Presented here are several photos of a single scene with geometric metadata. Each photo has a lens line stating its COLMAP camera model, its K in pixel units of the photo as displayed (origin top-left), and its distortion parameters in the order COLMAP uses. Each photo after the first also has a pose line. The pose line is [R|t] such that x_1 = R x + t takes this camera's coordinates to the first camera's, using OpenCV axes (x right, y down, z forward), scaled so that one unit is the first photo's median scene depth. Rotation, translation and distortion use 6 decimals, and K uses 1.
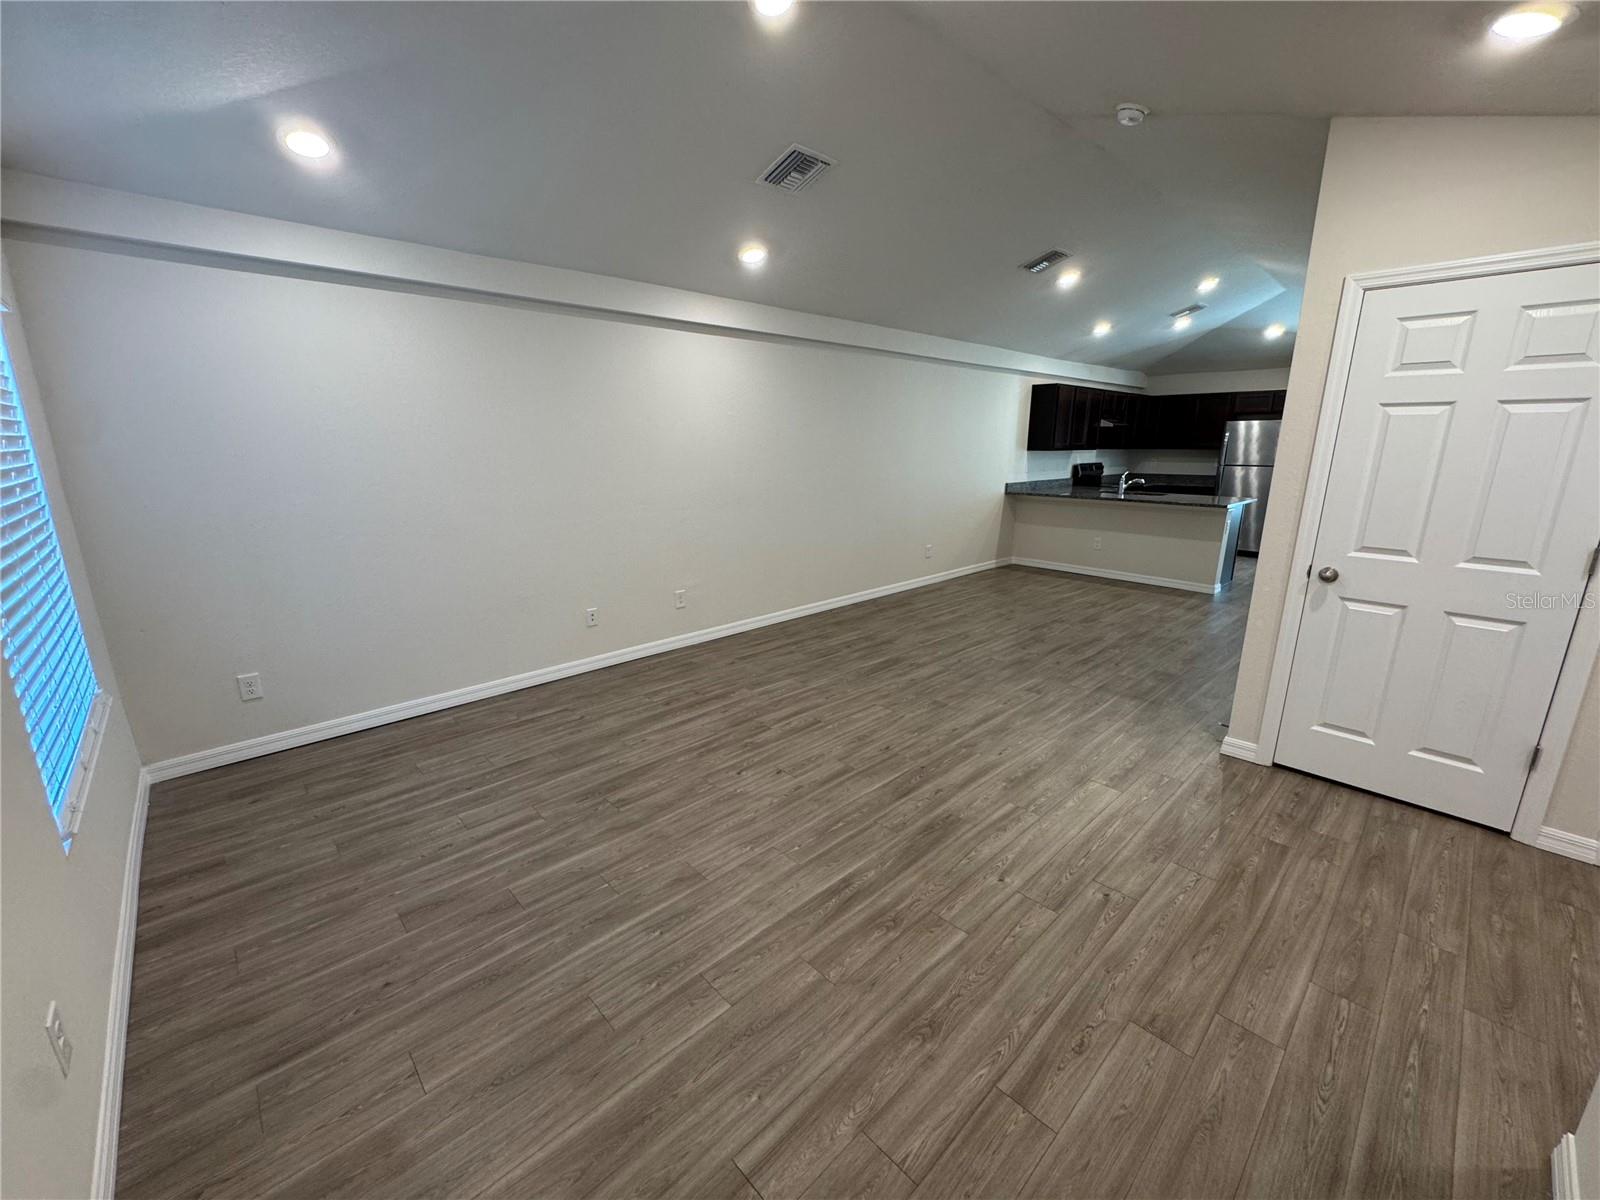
lens RADIAL K [[641.6, 0, 800.8], [0, 641.6, 608.0], [0, 0, 1]] dist [-0.005472, 0.000623]
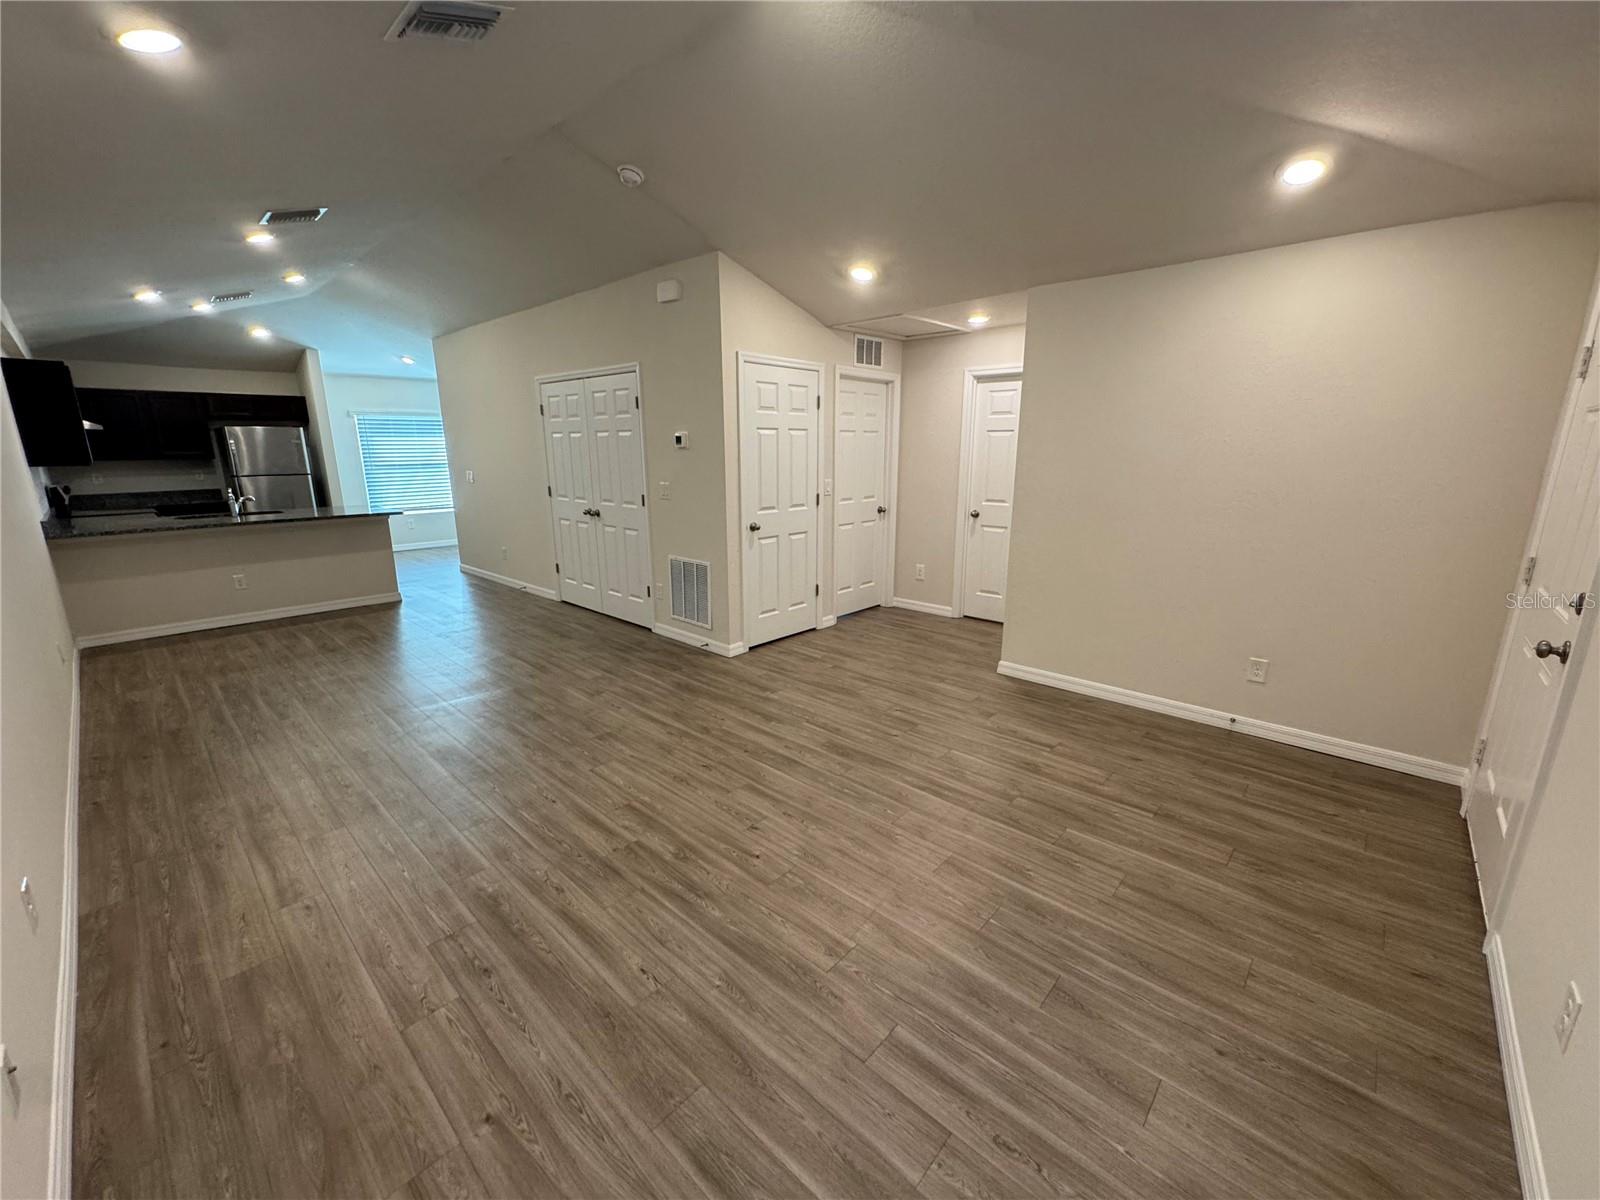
lens RADIAL K [[641.6, 0, 804.5], [0, 641.6, 595.0], [0, 0, 1]] dist [-0.005472, 0.000623]
pose [[-0.074305, -0.226242, 0.971233, -0.704762], [0.252948, 0.937798, 0.237805, -0.201220], [-0.964622, 0.263342, -0.012456, 0.744349]]
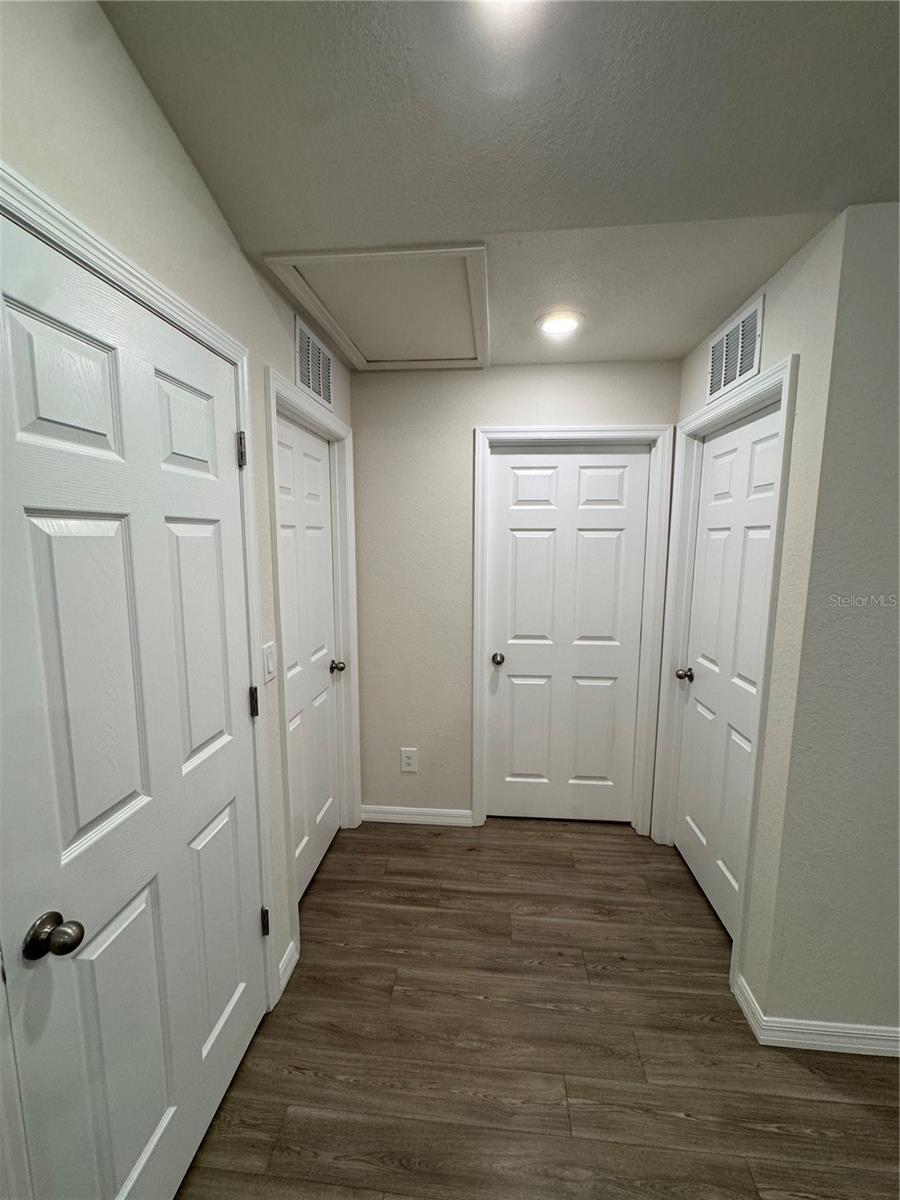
lens RADIAL K [[481.2, 0, 451.1], [0, 481.2, 600.8], [0, 0, 1]] dist [-0.005472, 0.000623]
pose [[-0.659216, -0.100645, 0.745188, 0.345333], [0.188438, 0.937270, 0.293286, -0.222895], [-0.727960, 0.333761, -0.598898, 0.734892]]
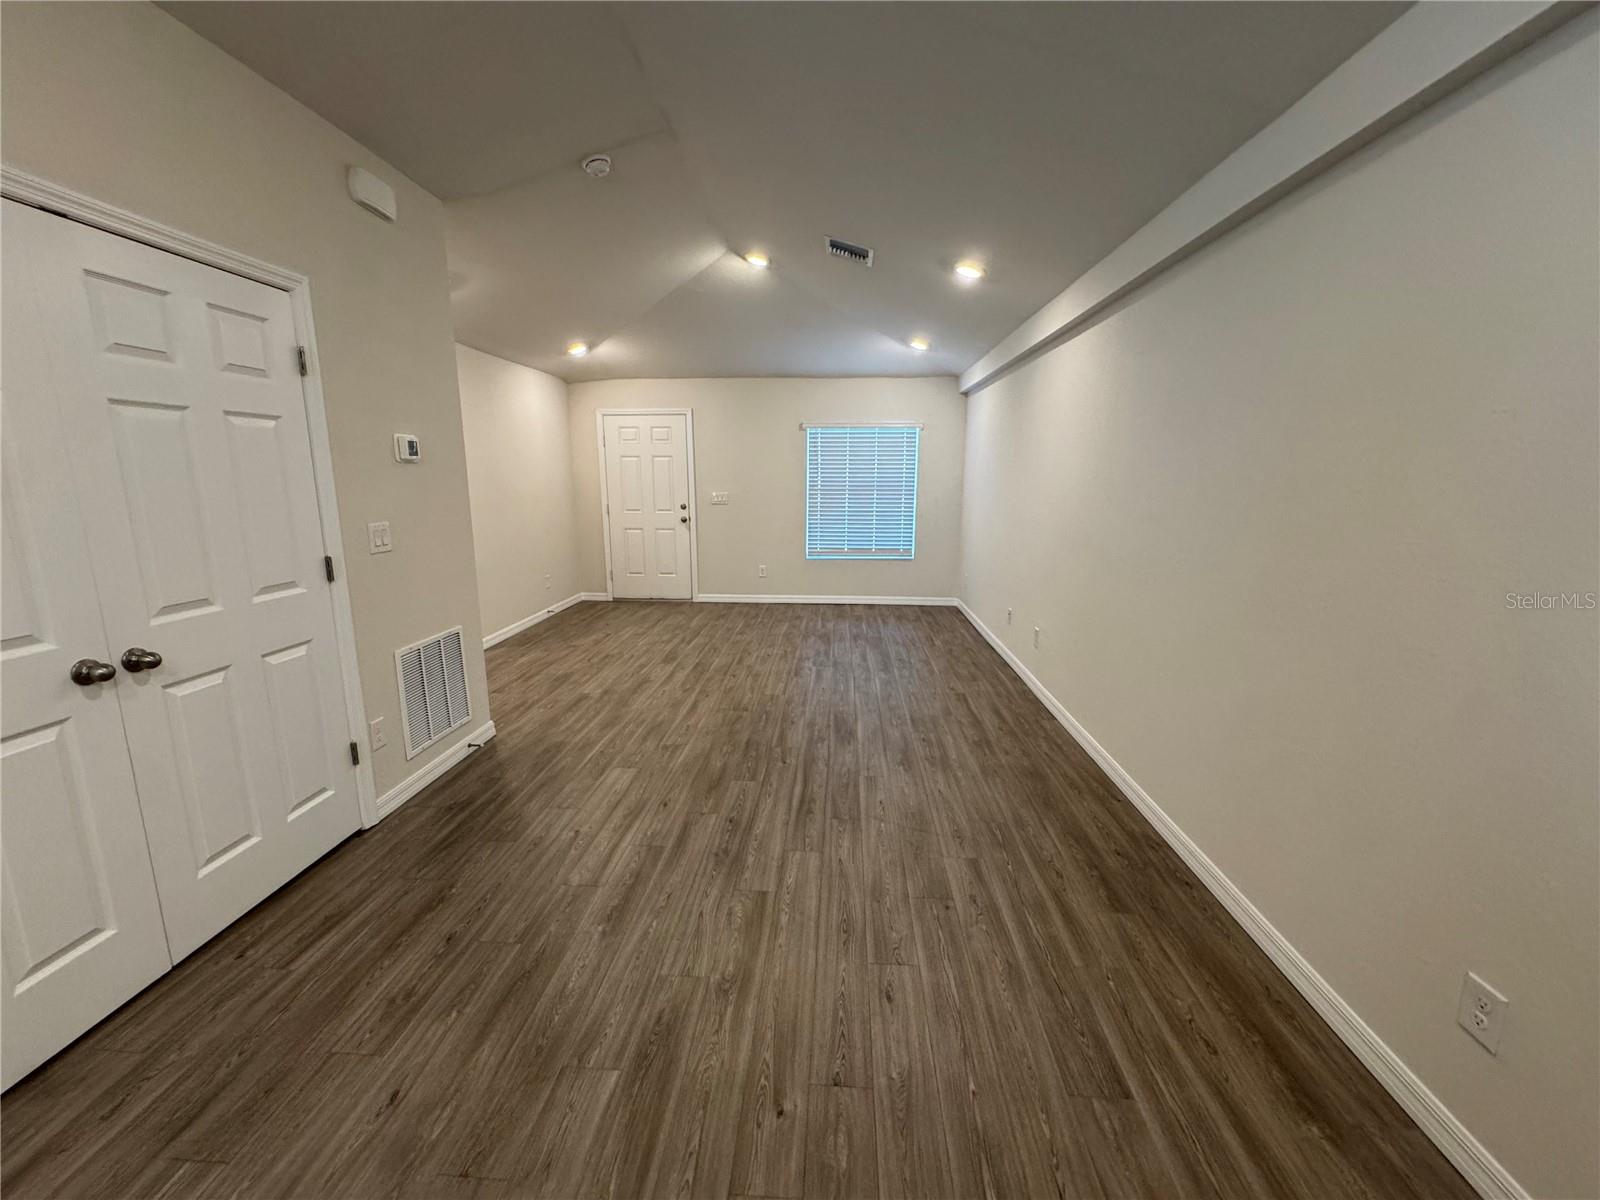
lens RADIAL K [[641.6, 0, 790.6], [0, 641.6, 595.9], [0, 0, 1]] dist [-0.005472, 0.000623]
pose [[-0.739839, 0.125218, -0.661029, 0.906715], [-0.171460, 0.914992, 0.365228, -0.462868], [0.650569, 0.383549, -0.655477, 1.826849]]
